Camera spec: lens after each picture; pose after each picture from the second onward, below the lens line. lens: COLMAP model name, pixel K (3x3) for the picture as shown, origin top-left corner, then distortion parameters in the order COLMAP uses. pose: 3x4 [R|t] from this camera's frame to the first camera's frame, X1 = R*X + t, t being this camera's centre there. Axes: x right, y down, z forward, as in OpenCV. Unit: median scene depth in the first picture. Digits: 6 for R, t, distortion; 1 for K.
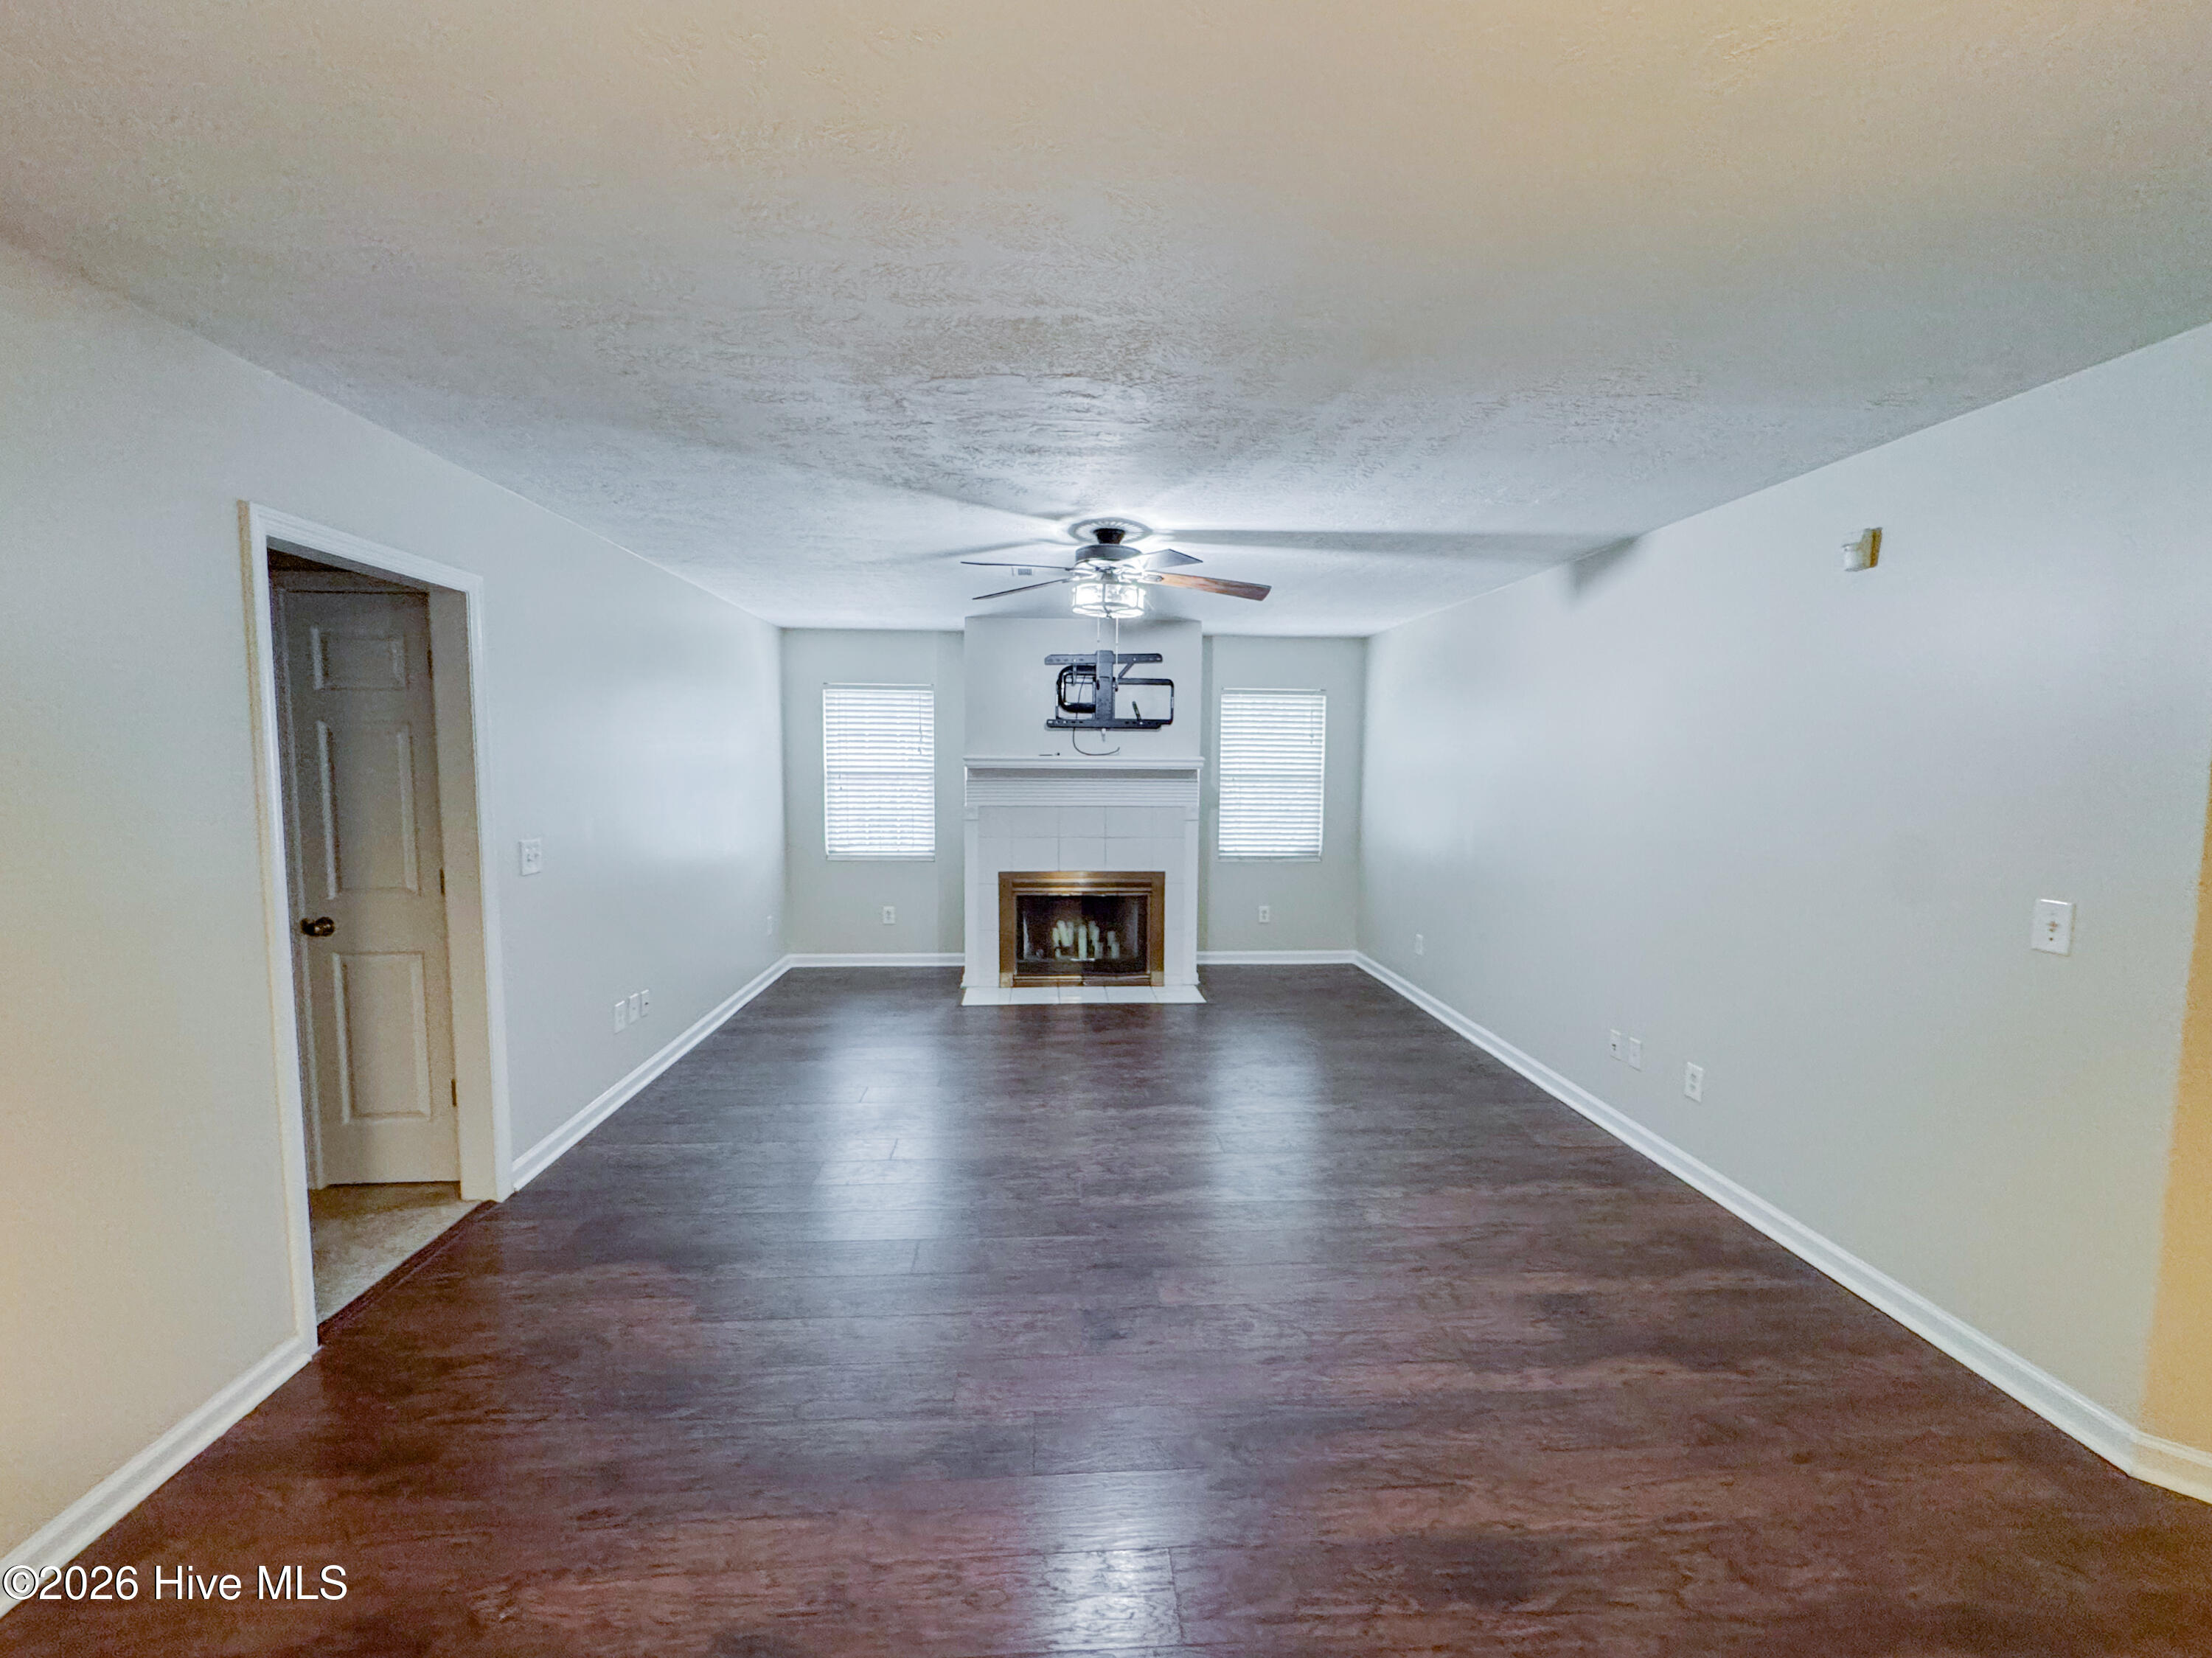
lens RADIAL K [[911.3, 0, 1108.5], [0, 911.3, 828.4], [0, 0, 1]] dist [0.000252, 0.000024]
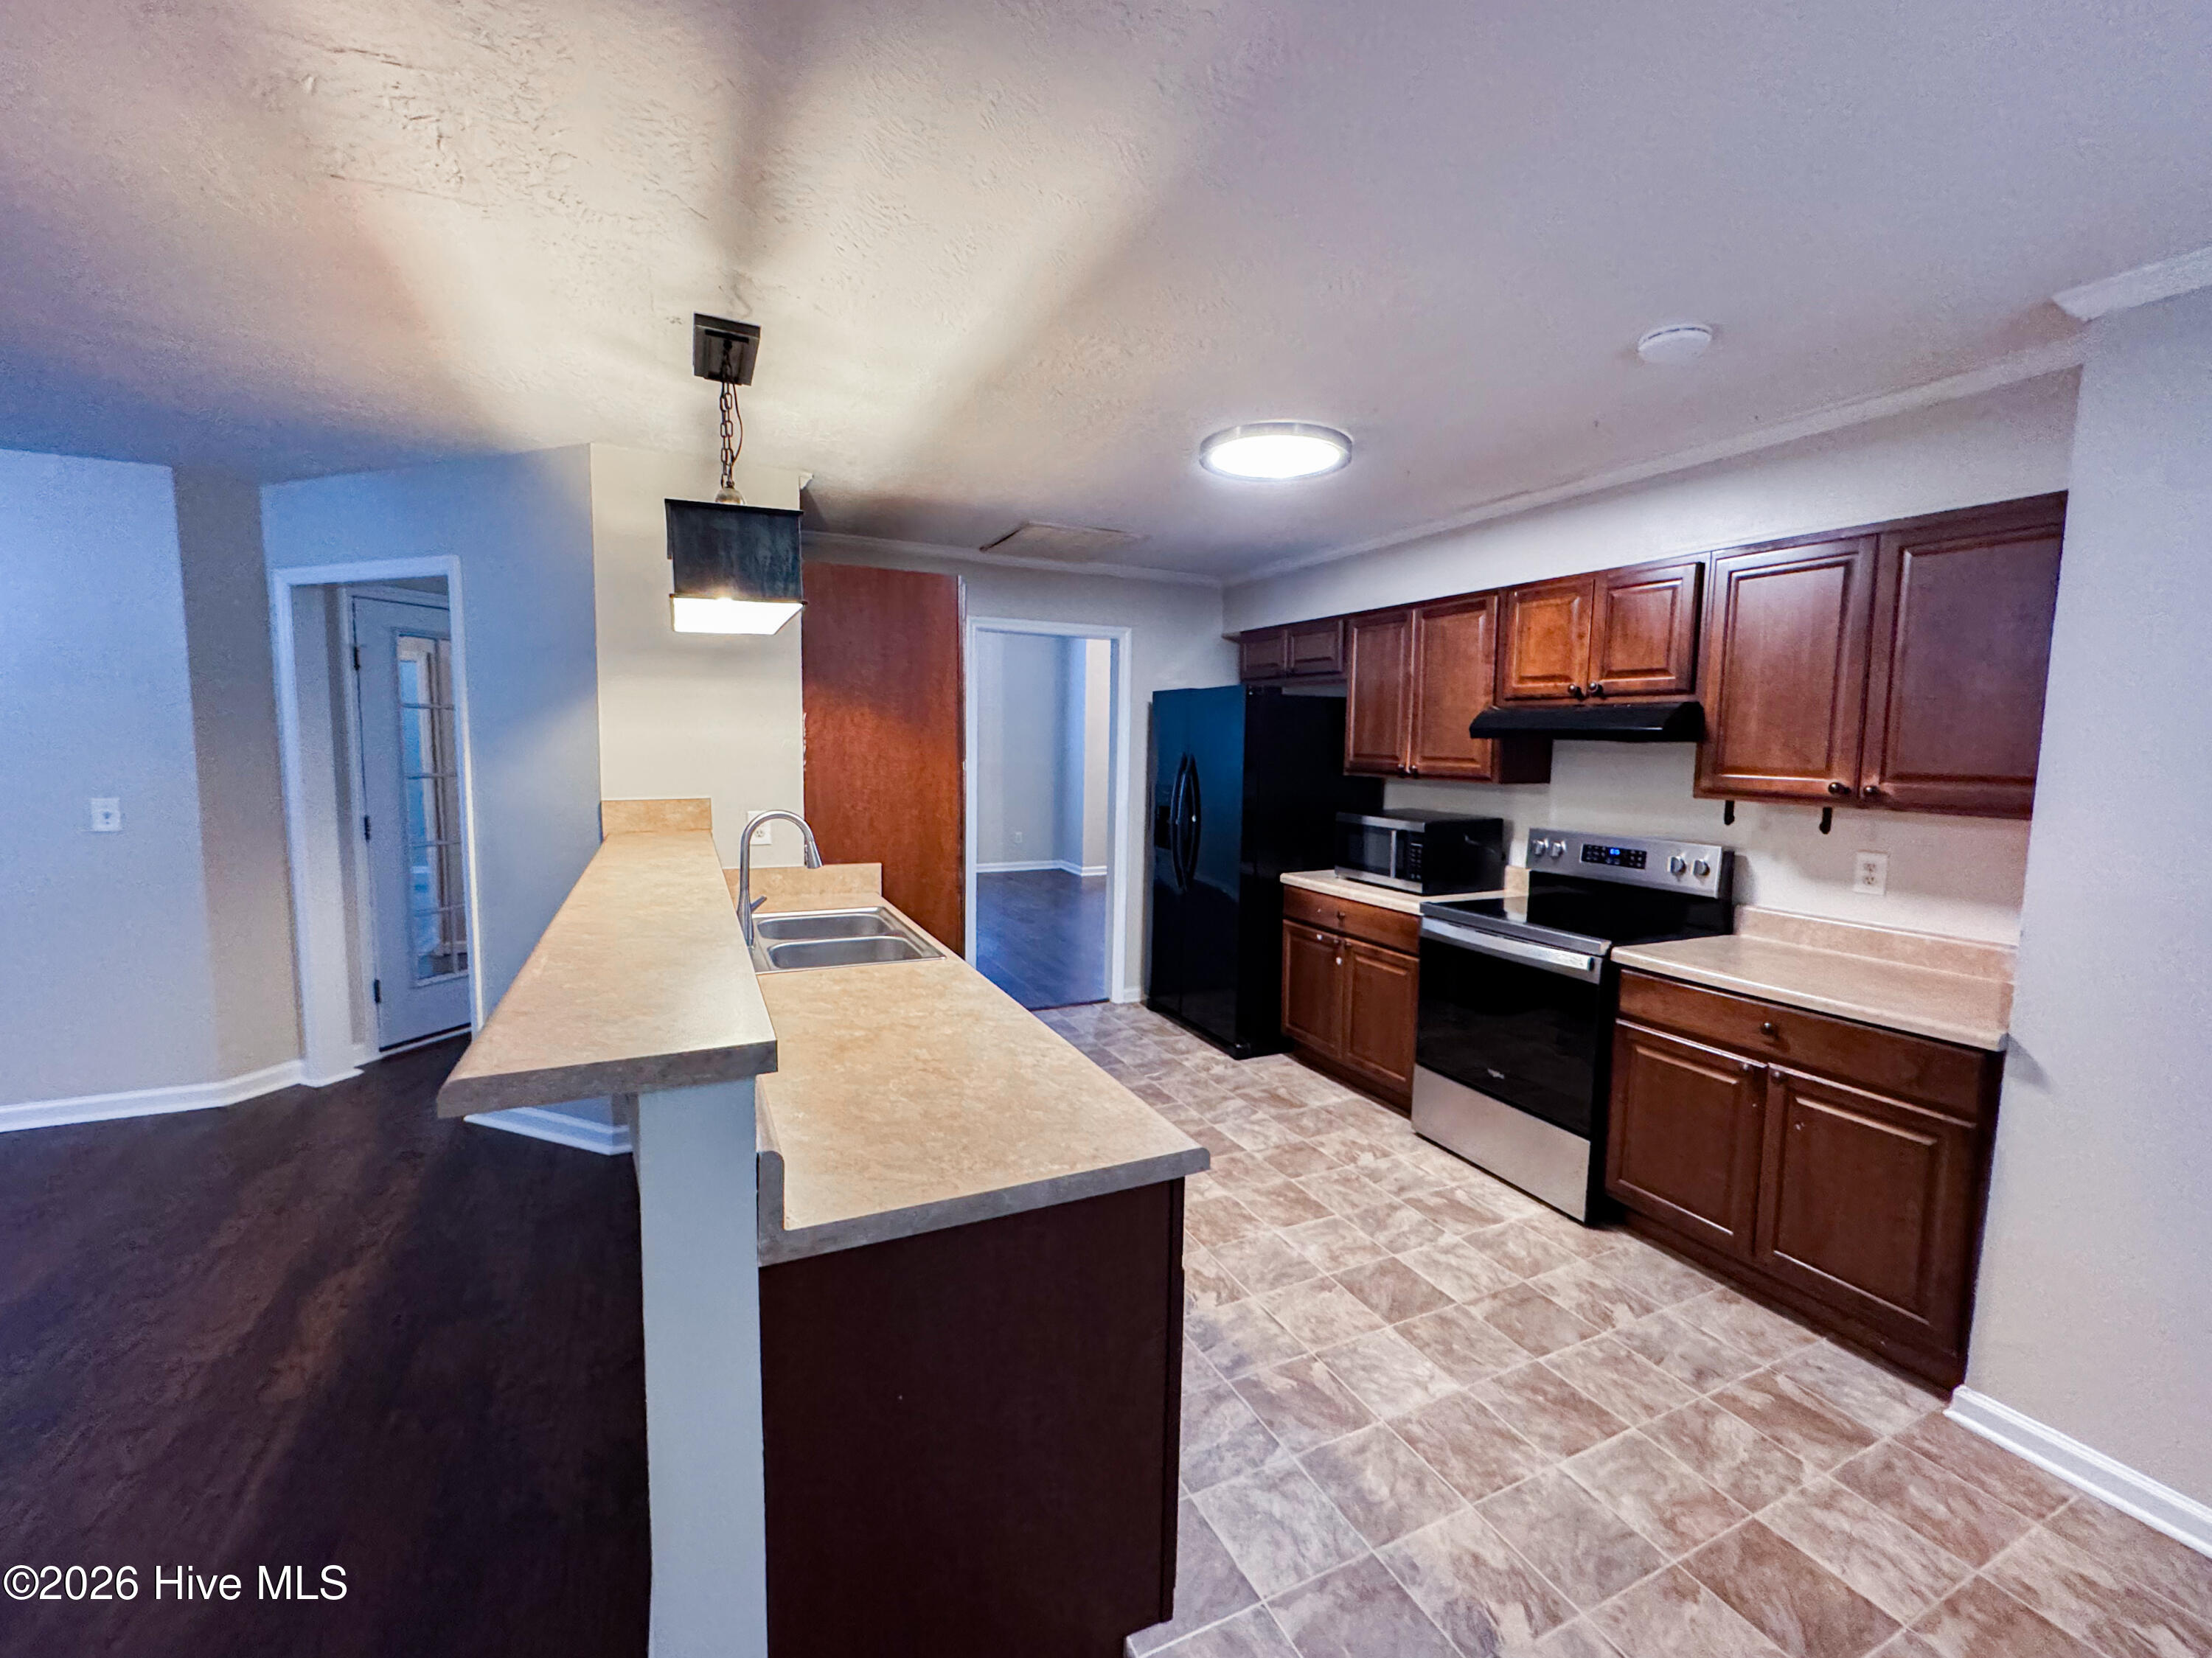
lens RADIAL K [[911.3, 0, 1091.0], [0, 911.3, 826.8], [0, 0, 1]] dist [0.000252, 0.000024]
pose [[-0.353313, -0.107831, 0.929270, -0.603592], [0.051387, 0.989598, 0.134369, 0.001456], [-0.934093, 0.095227, -0.344096, -0.025121]]
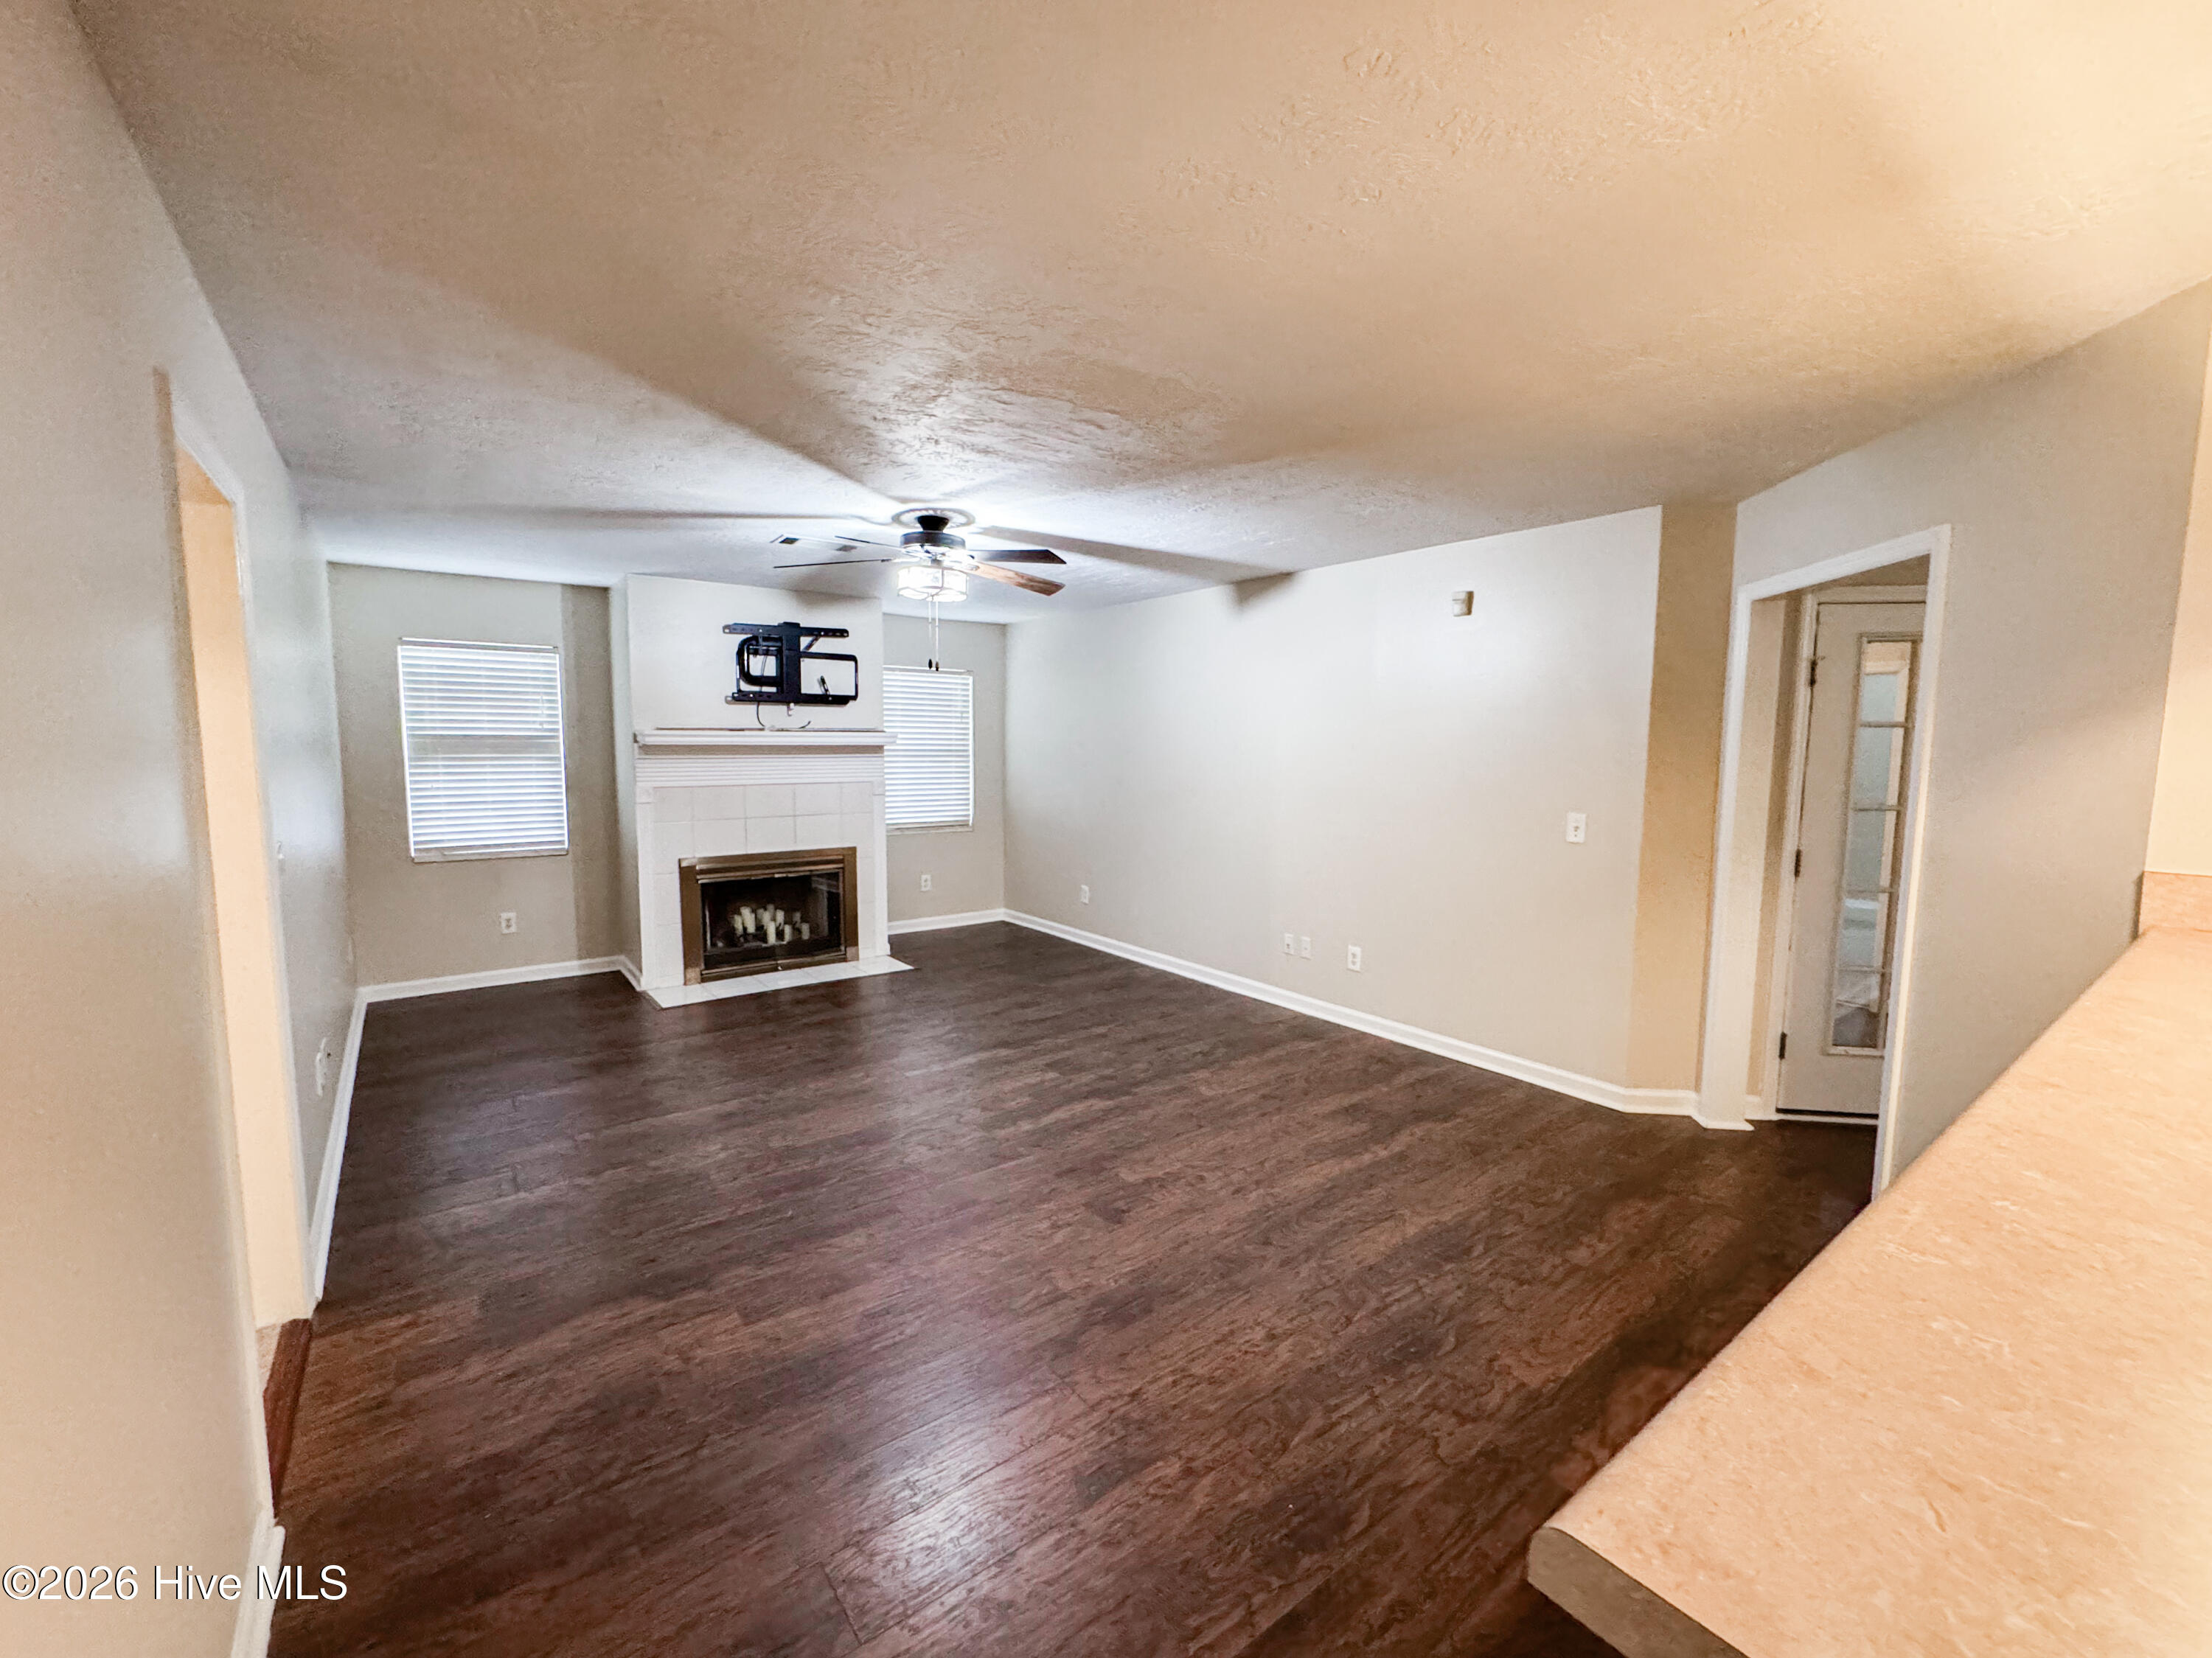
lens RADIAL K [[911.3, 0, 1123.5], [0, 911.3, 828.6], [0, 0, 1]] dist [0.000252, 0.000024]
pose [[0.832977, -0.056004, 0.550466, -0.411646], [0.041454, 0.998385, 0.038845, 0.000449], [-0.551753, -0.009538, 0.833953, -0.004449]]
